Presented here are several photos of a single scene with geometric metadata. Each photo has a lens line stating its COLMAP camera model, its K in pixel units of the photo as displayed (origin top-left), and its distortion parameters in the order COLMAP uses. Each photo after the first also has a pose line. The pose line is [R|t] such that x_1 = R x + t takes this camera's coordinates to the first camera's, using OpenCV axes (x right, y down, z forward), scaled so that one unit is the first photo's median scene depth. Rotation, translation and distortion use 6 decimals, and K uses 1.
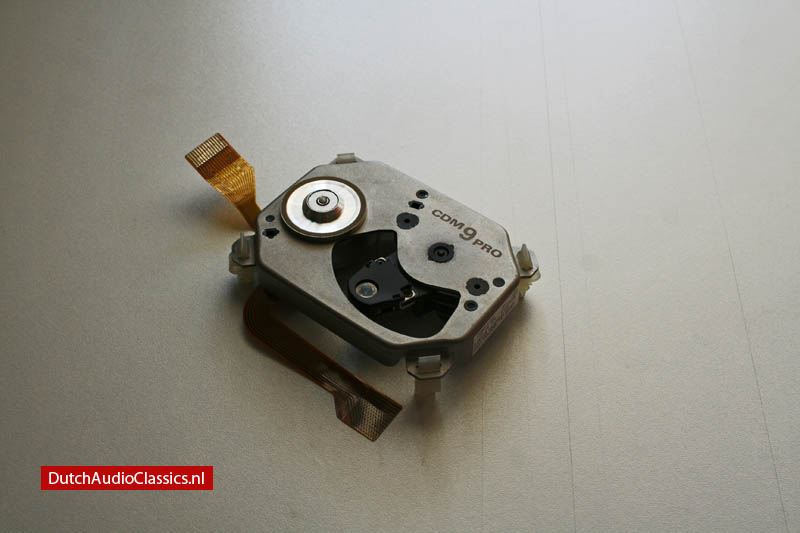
lens RADIAL K [[955.1, 0, 400.0], [0, 955.1, 266.5], [0, 0, 1]] dist [-0.012777, -0.005276]
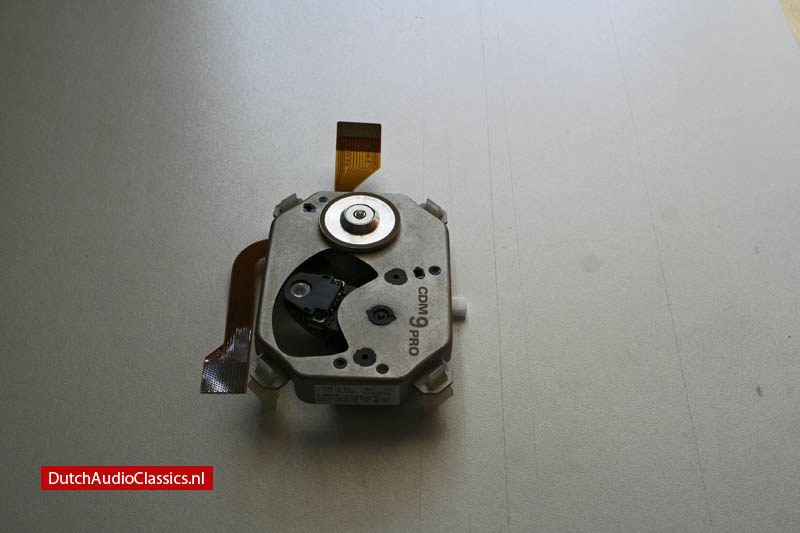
lens RADIAL K [[955.1, 0, 400.0], [0, 955.1, 266.5], [0, 0, 1]] dist [-0.012777, -0.005276]
pose [[0.594030, 0.599280, -0.536649, 0.566885], [-0.627440, 0.762647, 0.157125, -0.225333], [0.503436, 0.243378, 0.829047, 0.157780]]
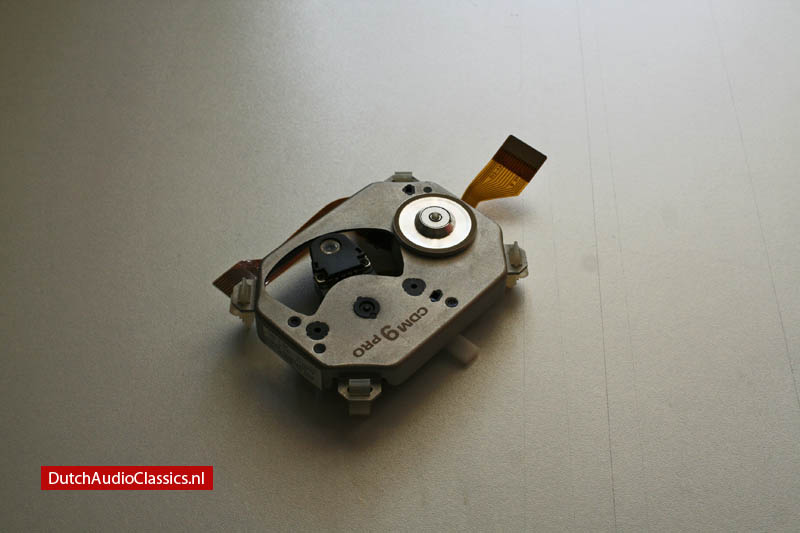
lens RADIAL K [[955.1, 0, 400.0], [0, 955.1, 266.5], [0, 0, 1]] dist [-0.012777, -0.005276]
pose [[-0.110585, 0.734928, -0.669068, 0.671104], [-0.764733, 0.367053, 0.529581, -0.581439], [0.634787, 0.570222, 0.521432, 0.479656]]
